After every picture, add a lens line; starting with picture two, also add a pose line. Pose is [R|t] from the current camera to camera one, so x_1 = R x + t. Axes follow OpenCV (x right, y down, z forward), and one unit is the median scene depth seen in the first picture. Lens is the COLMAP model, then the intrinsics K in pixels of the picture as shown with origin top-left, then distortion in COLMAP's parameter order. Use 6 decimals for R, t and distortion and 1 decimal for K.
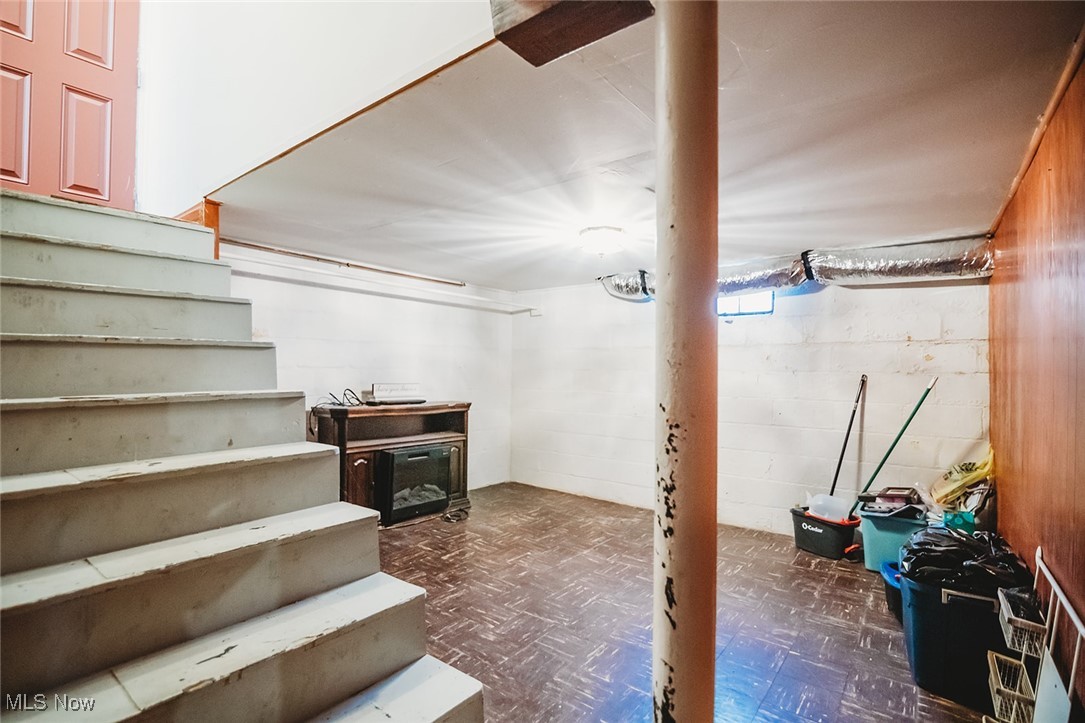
lens RADIAL K [[503.0, 0, 542.7], [0, 503.0, 367.0], [0, 0, 1]] dist [-0.021180, 0.001175]
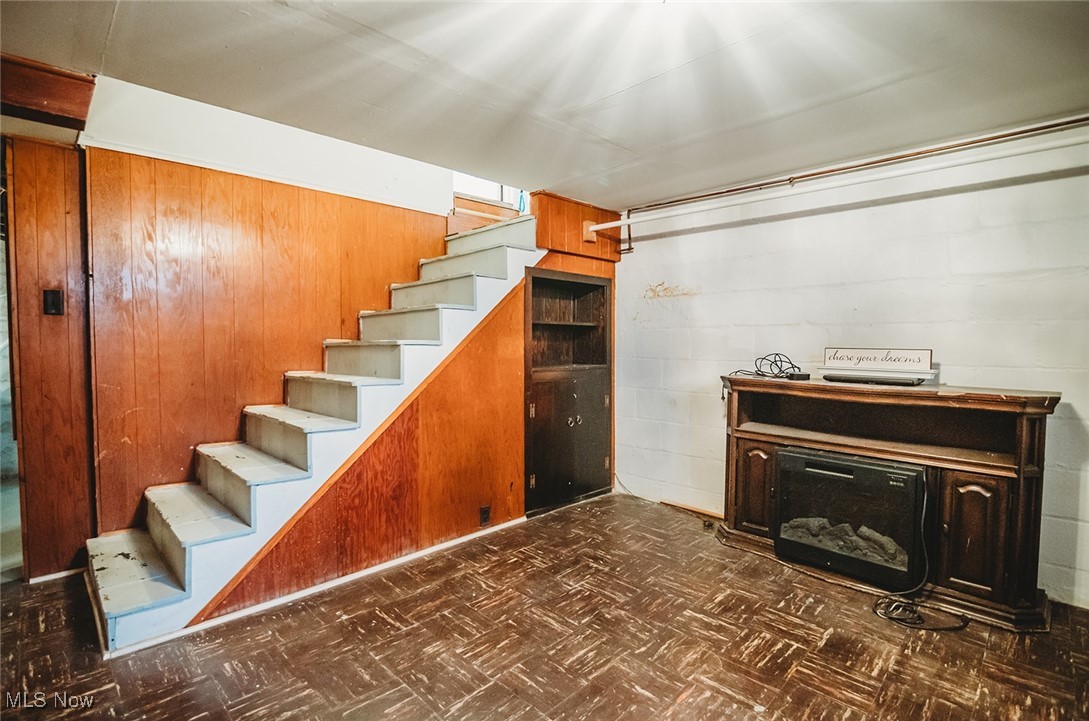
lens RADIAL K [[524.2, 0, 538.6], [0, 524.2, 360.8], [0, 0, 1]] dist [-0.023557, 0.000099]
pose [[-0.135735, 0.024402, -0.990445, 0.450906], [0.004020, 0.999702, 0.024079, 0.037993], [0.990737, -0.000714, -0.135793, 0.840345]]
